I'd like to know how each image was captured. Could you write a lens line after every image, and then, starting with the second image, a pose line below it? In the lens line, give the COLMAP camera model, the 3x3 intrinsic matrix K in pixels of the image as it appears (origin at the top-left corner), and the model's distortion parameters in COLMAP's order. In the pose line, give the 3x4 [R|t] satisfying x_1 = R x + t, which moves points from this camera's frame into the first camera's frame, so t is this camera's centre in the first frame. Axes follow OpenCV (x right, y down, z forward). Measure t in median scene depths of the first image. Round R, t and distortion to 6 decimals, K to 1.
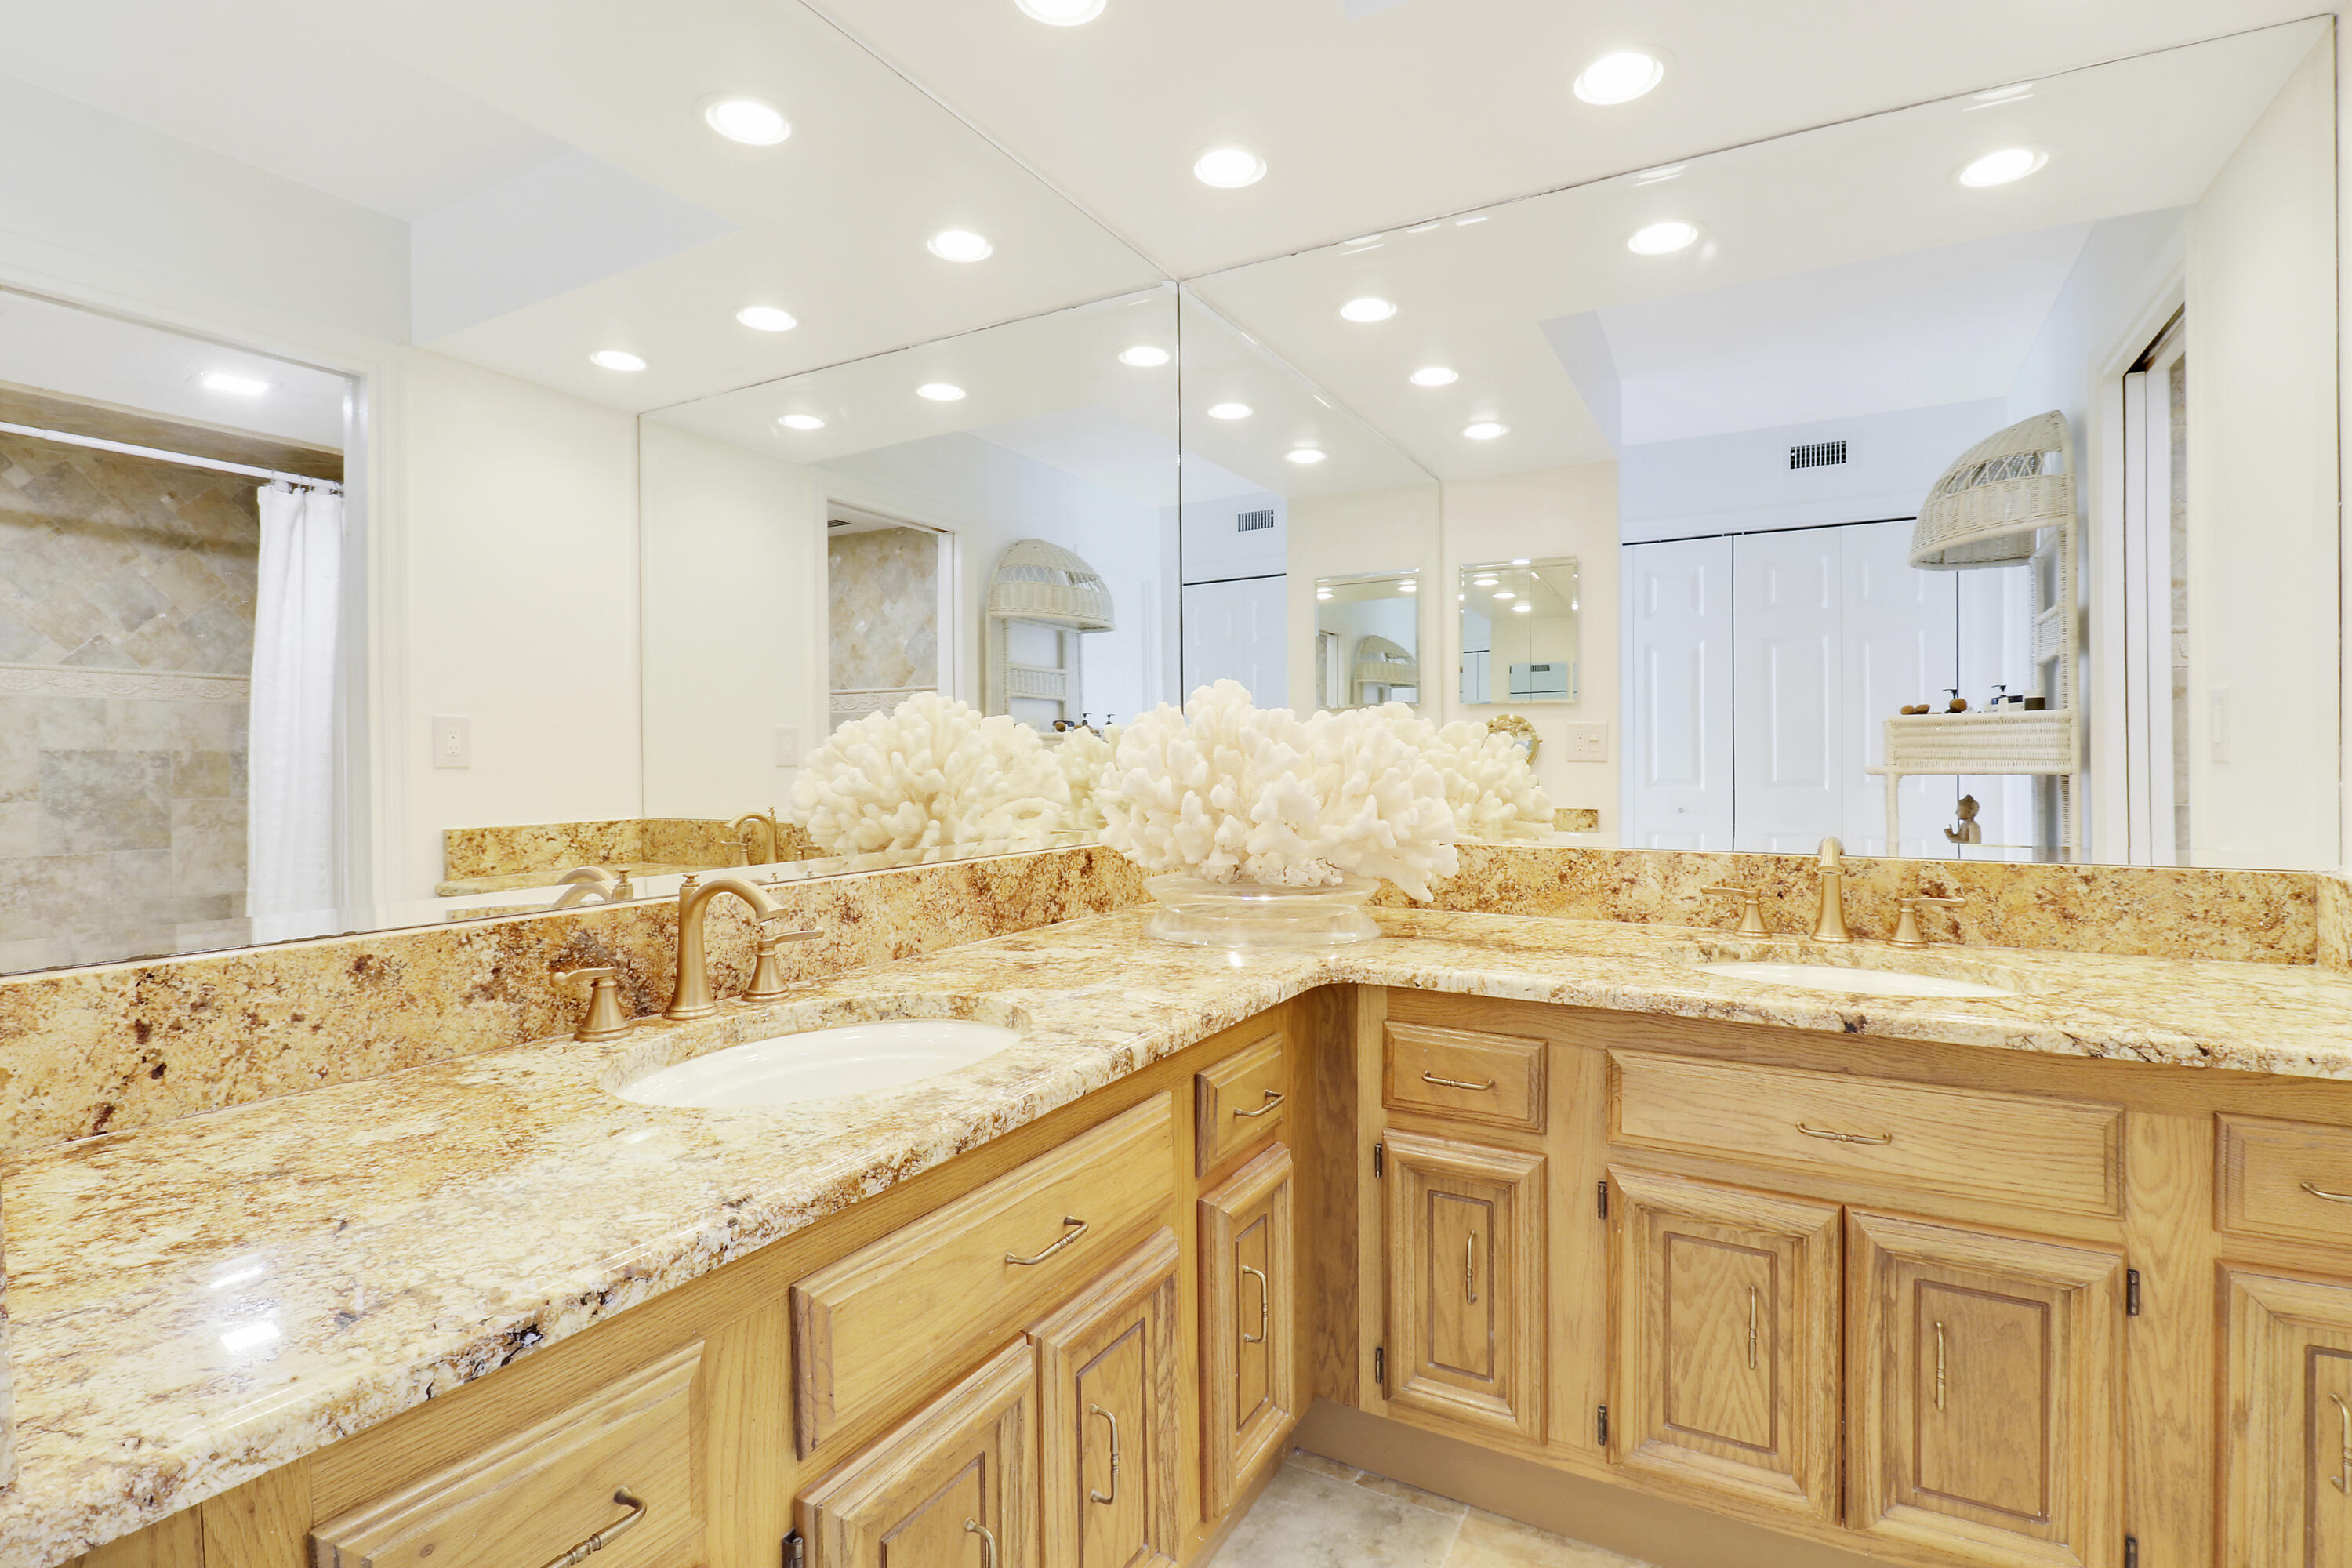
lens RADIAL K [[1109.4, 0, 1212.6], [0, 1109.4, 768.4], [0, 0, 1]] dist [-0.000043, -0.016637]
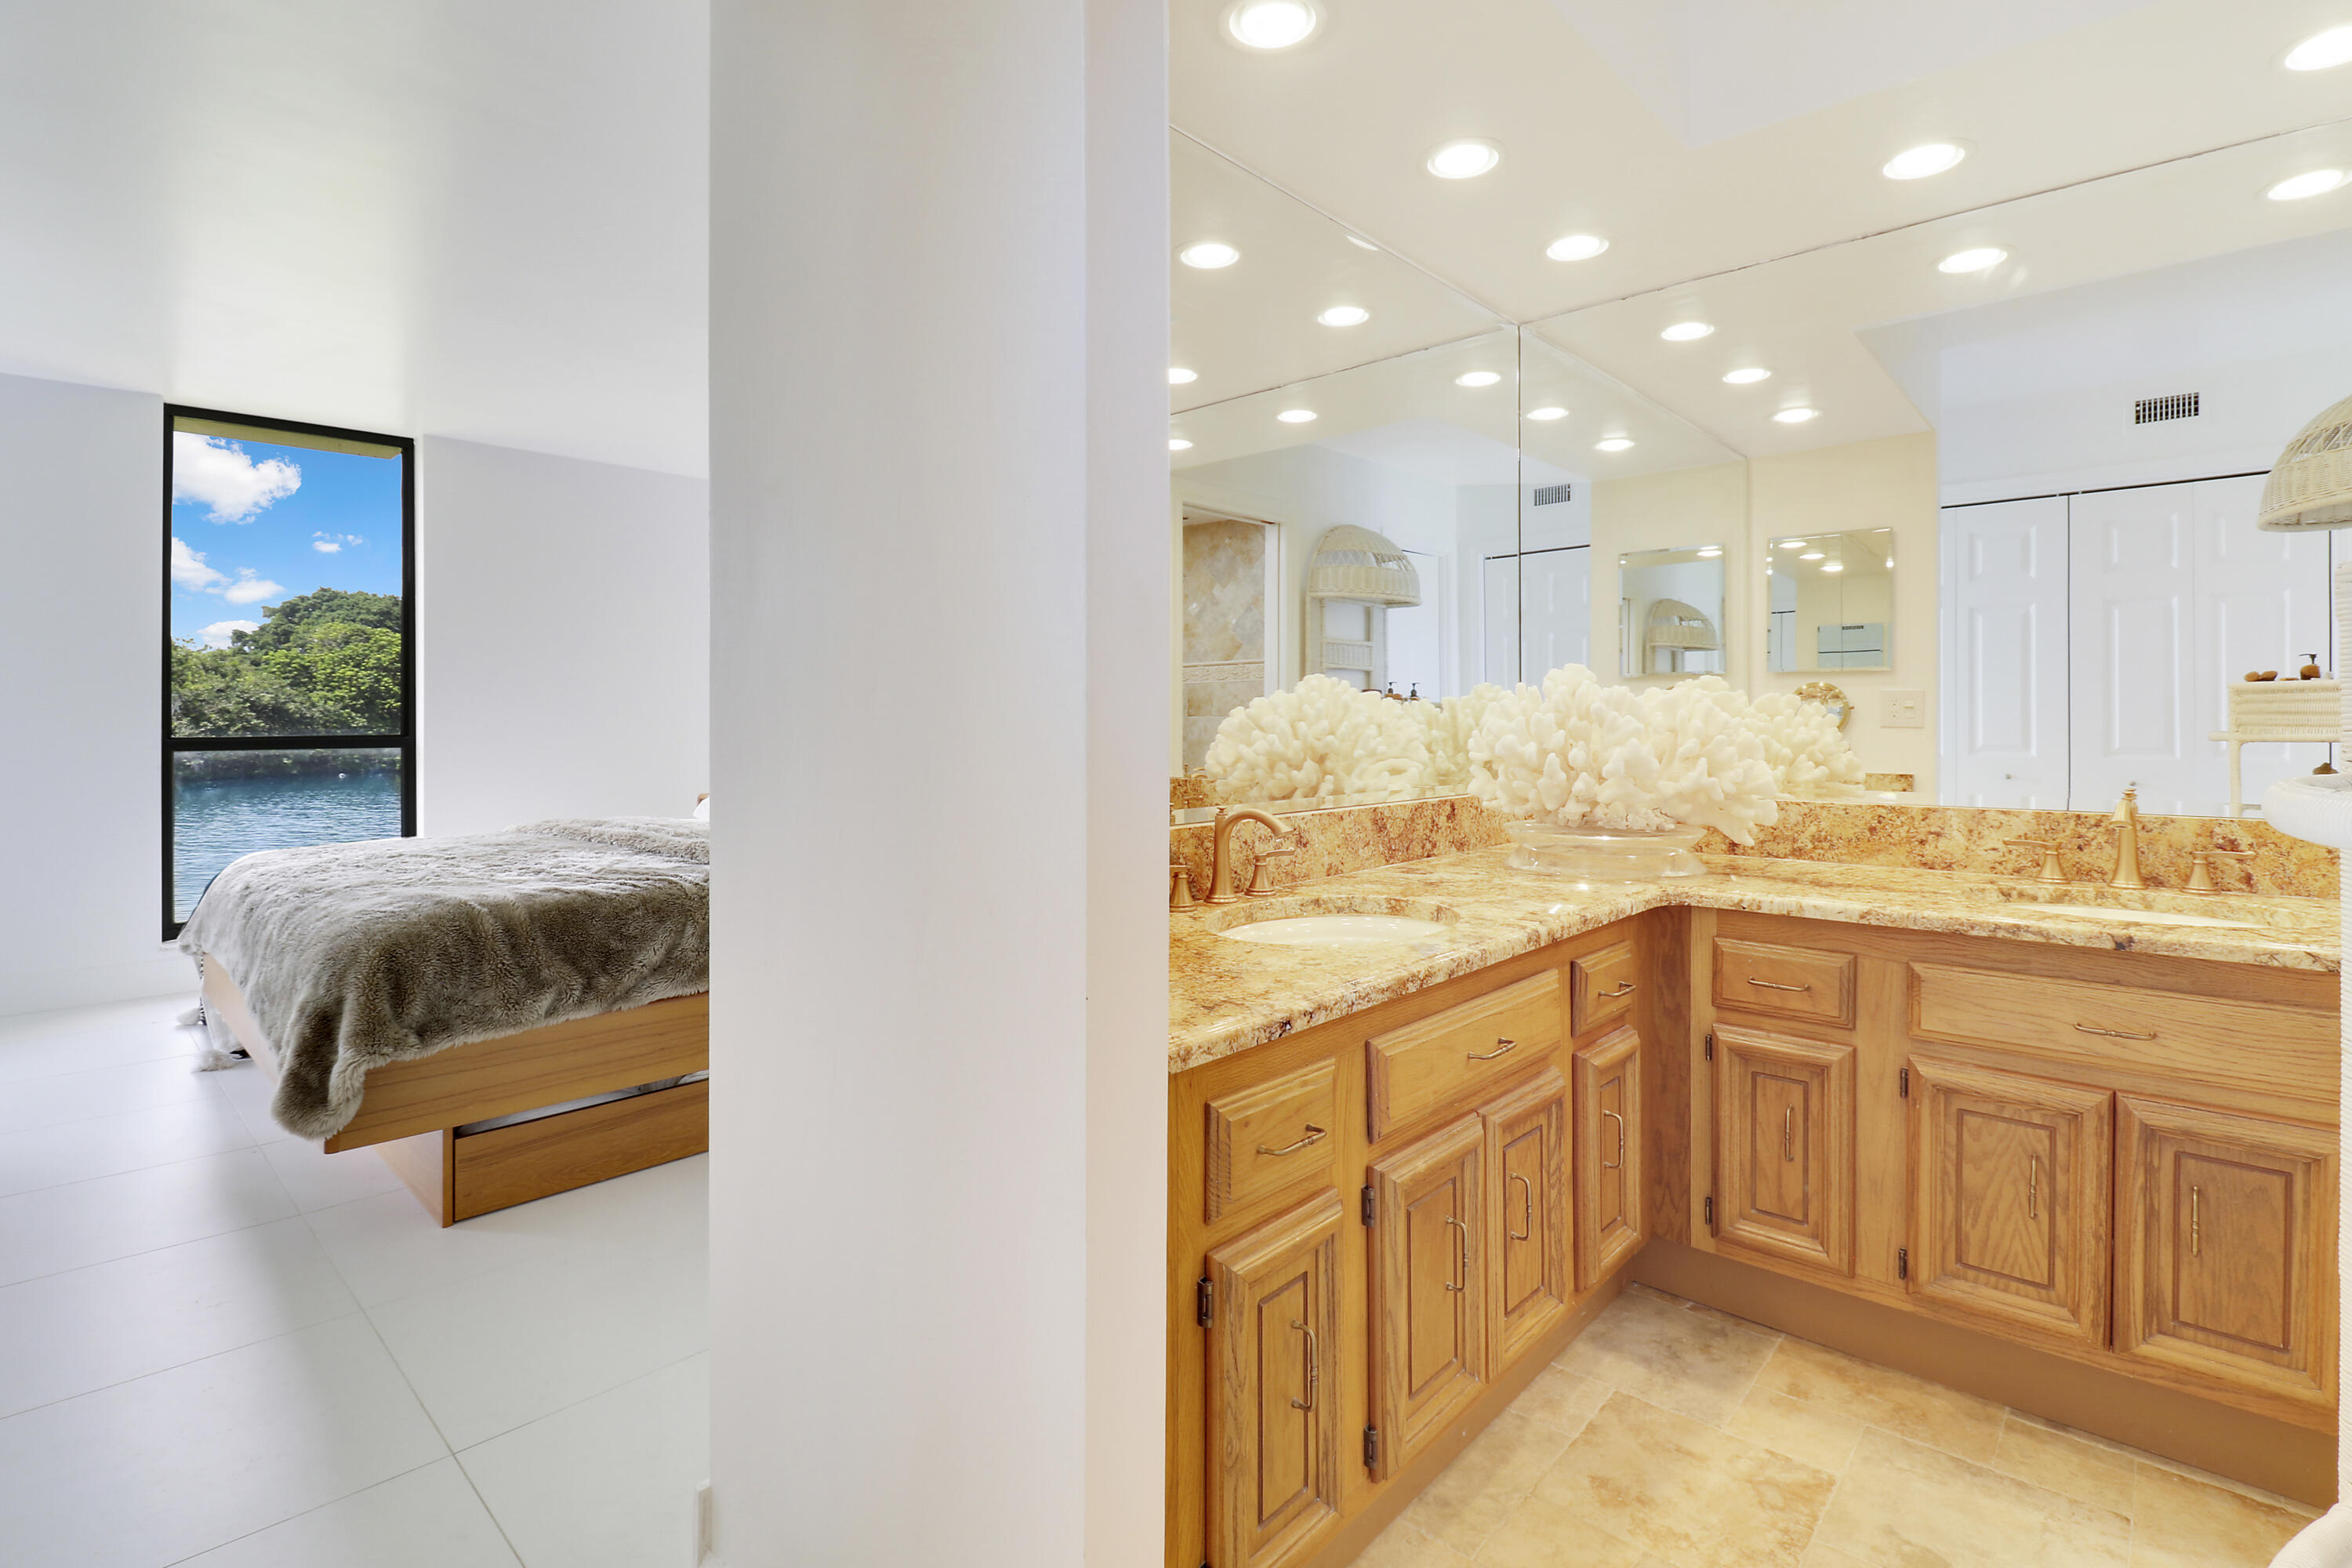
lens RADIAL K [[1109.4, 0, 1227.1], [0, 1109.4, 735.8], [0, 0, 1]] dist [-0.000043, -0.016637]
pose [[0.974313, 0.002718, -0.225180, -0.100937], [-0.001853, 0.999990, 0.004052, -0.004669], [0.225189, -0.003531, 0.974309, -0.348015]]
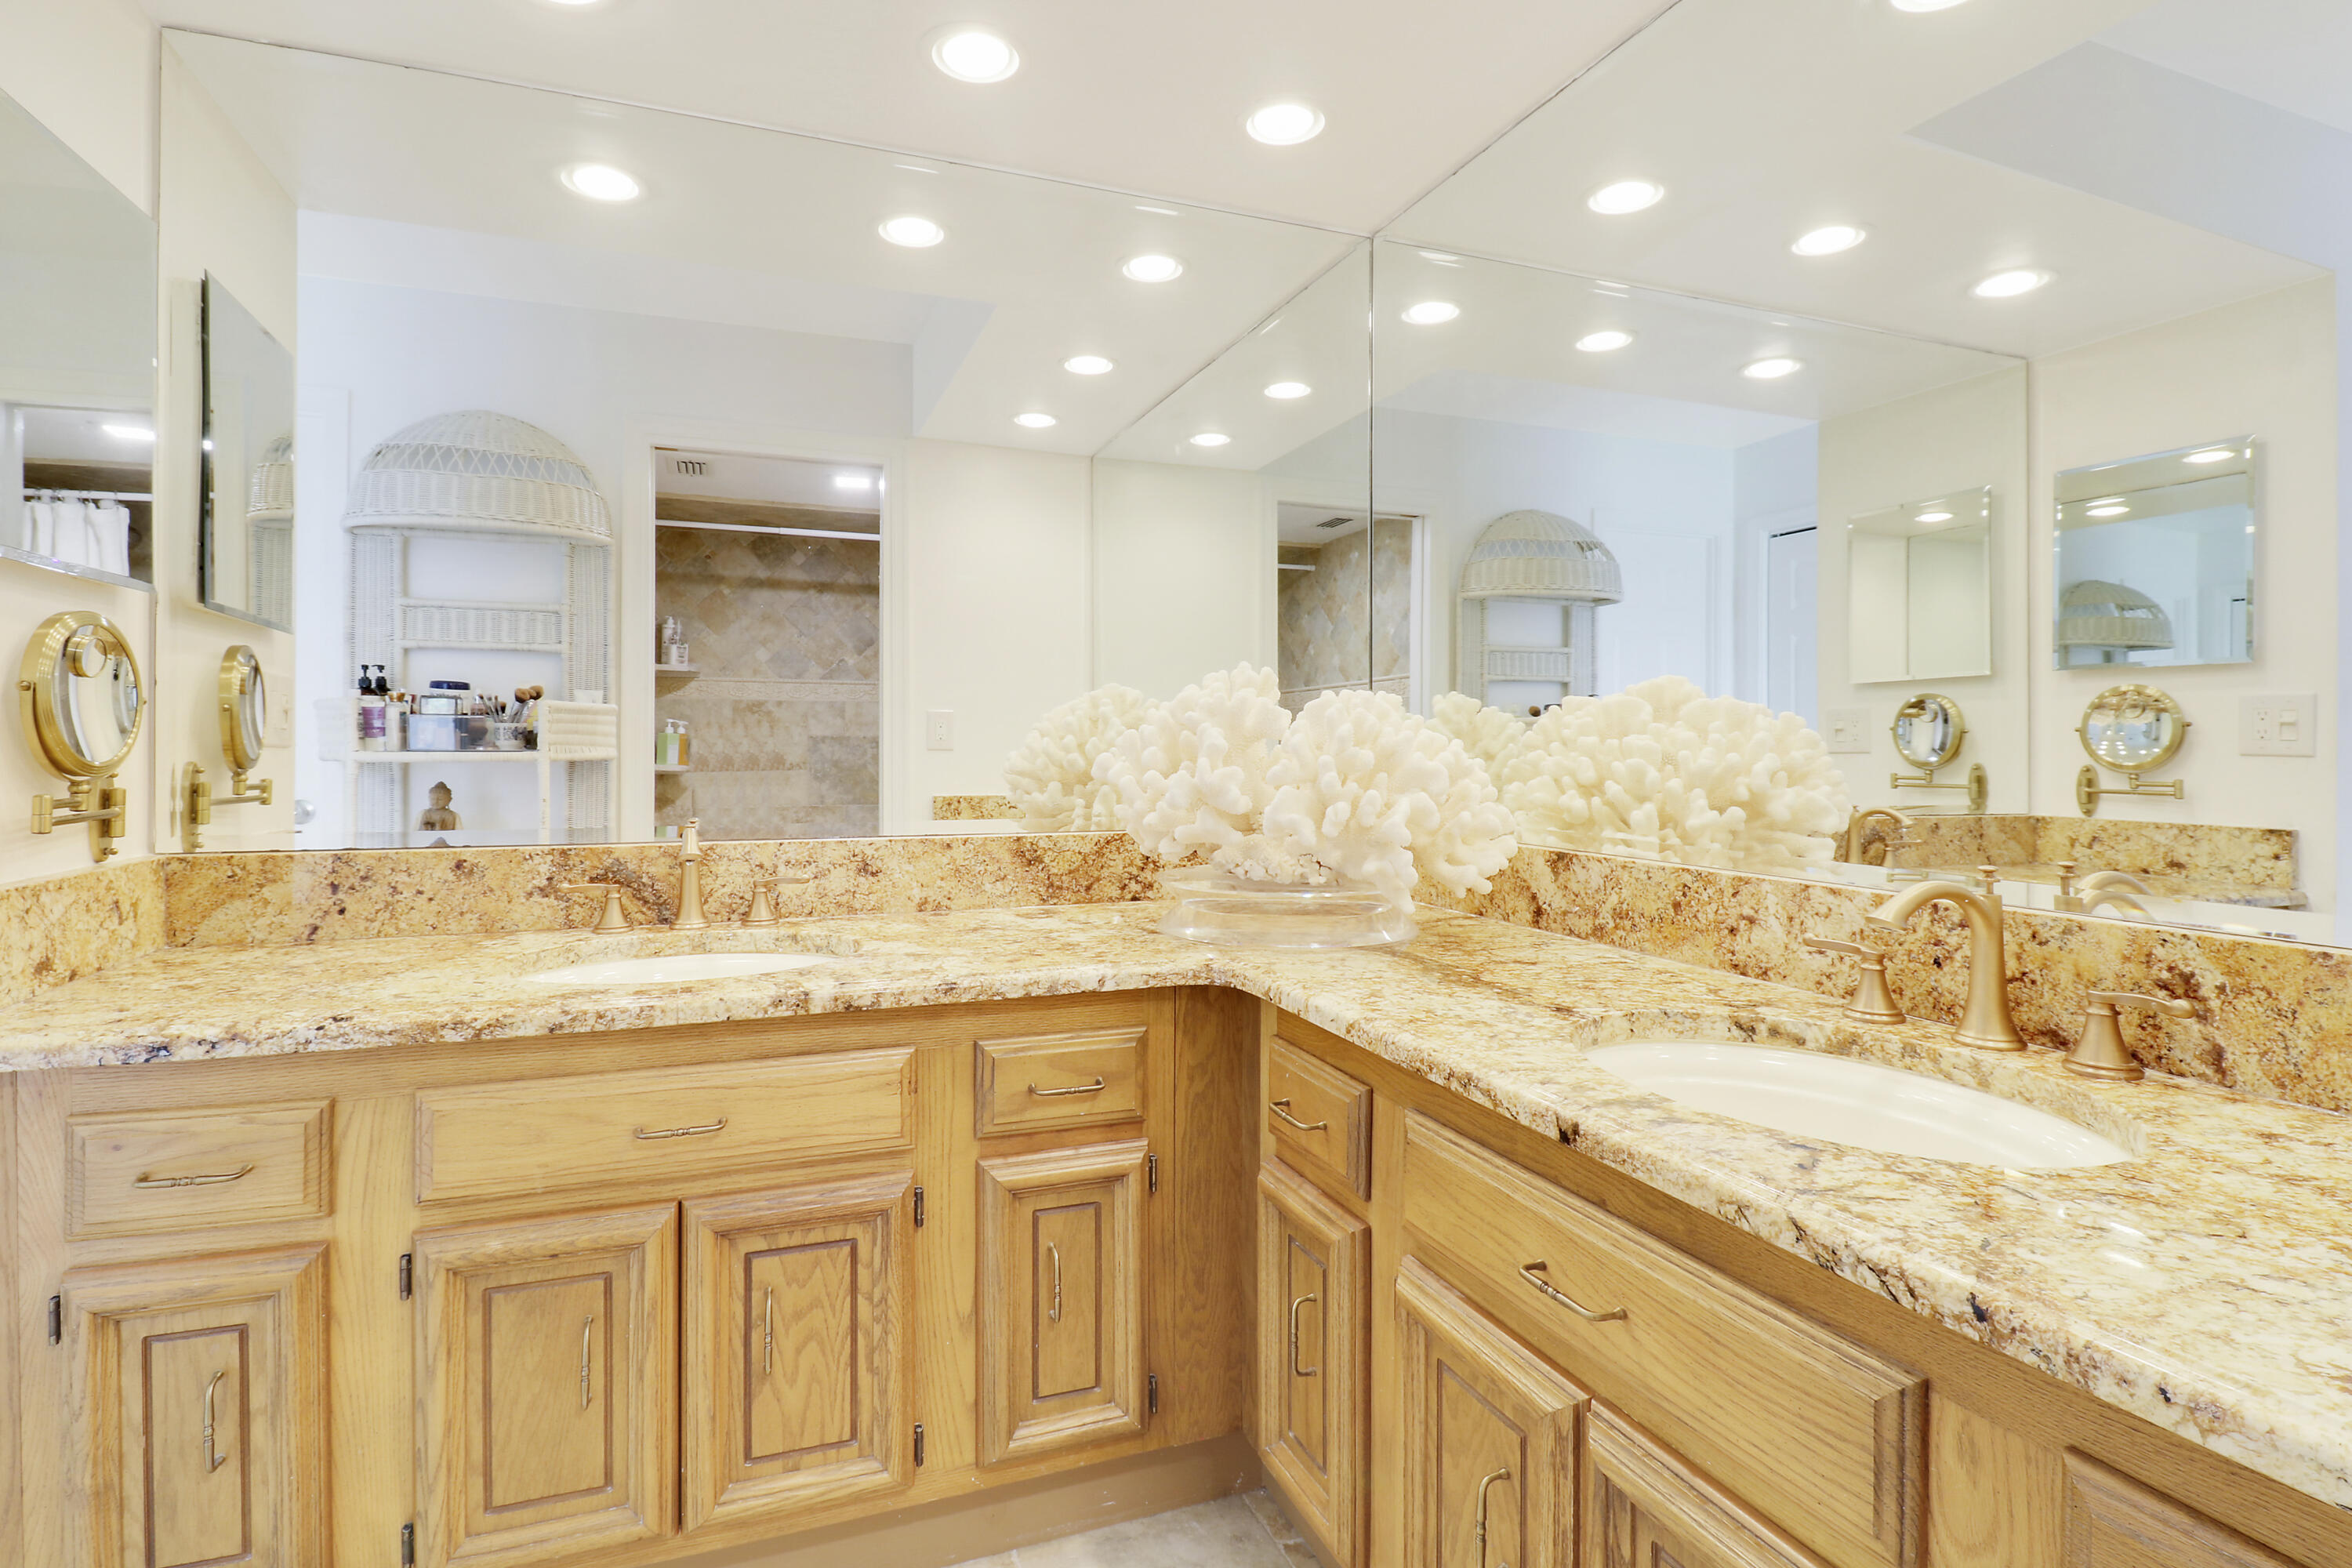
lens RADIAL K [[1109.4, 0, 1115.2], [0, 1109.4, 753.1], [0, 0, 1]] dist [-0.000043, -0.016637]
pose [[0.758843, 0.010371, -0.651192, 0.645803], [-0.011865, 0.999927, 0.002099, -0.003064], [0.651166, 0.006134, 0.758911, 0.231926]]
